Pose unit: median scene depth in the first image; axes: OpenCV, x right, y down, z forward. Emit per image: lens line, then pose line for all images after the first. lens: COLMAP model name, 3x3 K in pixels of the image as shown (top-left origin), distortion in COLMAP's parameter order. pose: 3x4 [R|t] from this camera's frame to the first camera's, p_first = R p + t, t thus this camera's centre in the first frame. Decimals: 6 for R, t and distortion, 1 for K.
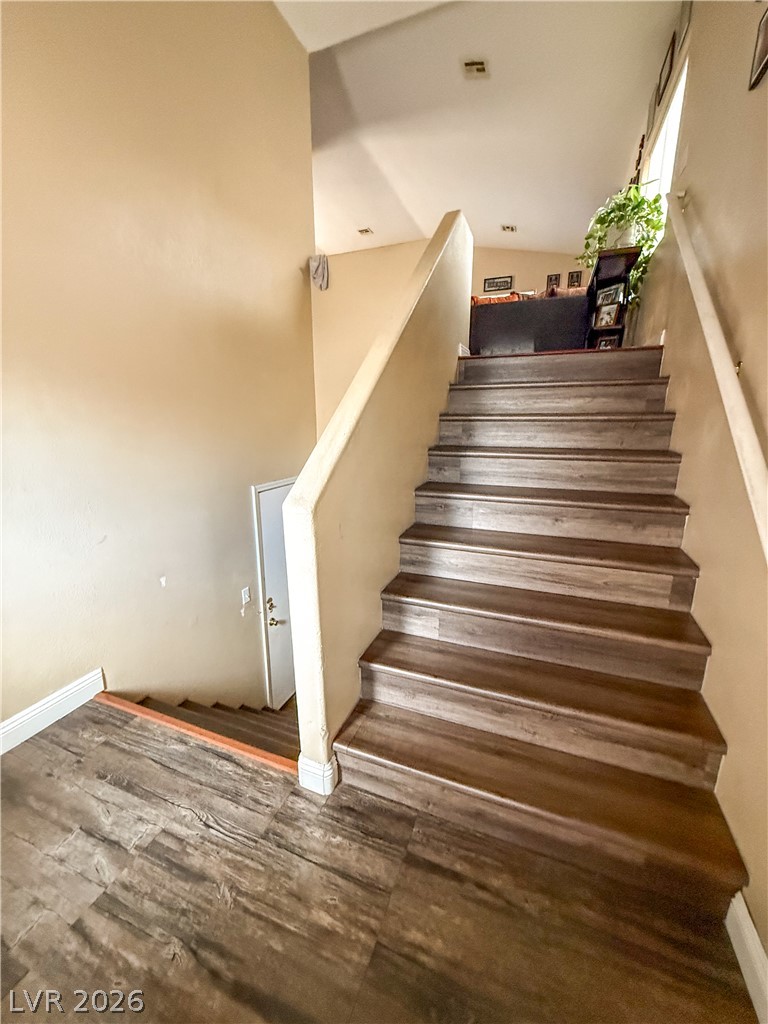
lens RADIAL K [[412.6, 0, 381.4], [0, 412.6, 509.4], [0, 0, 1]] dist [0.001016, 0.000987]
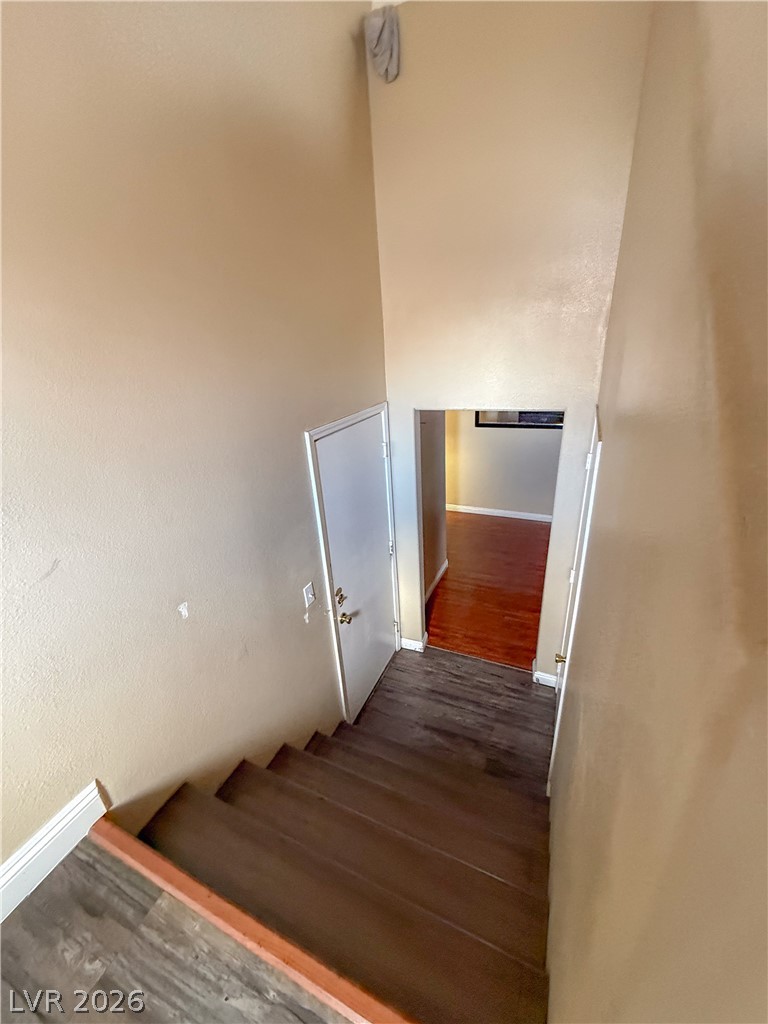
lens RADIAL K [[412.6, 0, 385.7], [0, 412.6, 513.0], [0, 0, 1]] dist [0.001016, 0.000987]
pose [[0.997737, -0.034240, -0.057873, -0.148651], [0.044539, 0.981296, 0.187281, -0.044584], [0.050379, -0.189435, 0.980600, 0.340707]]
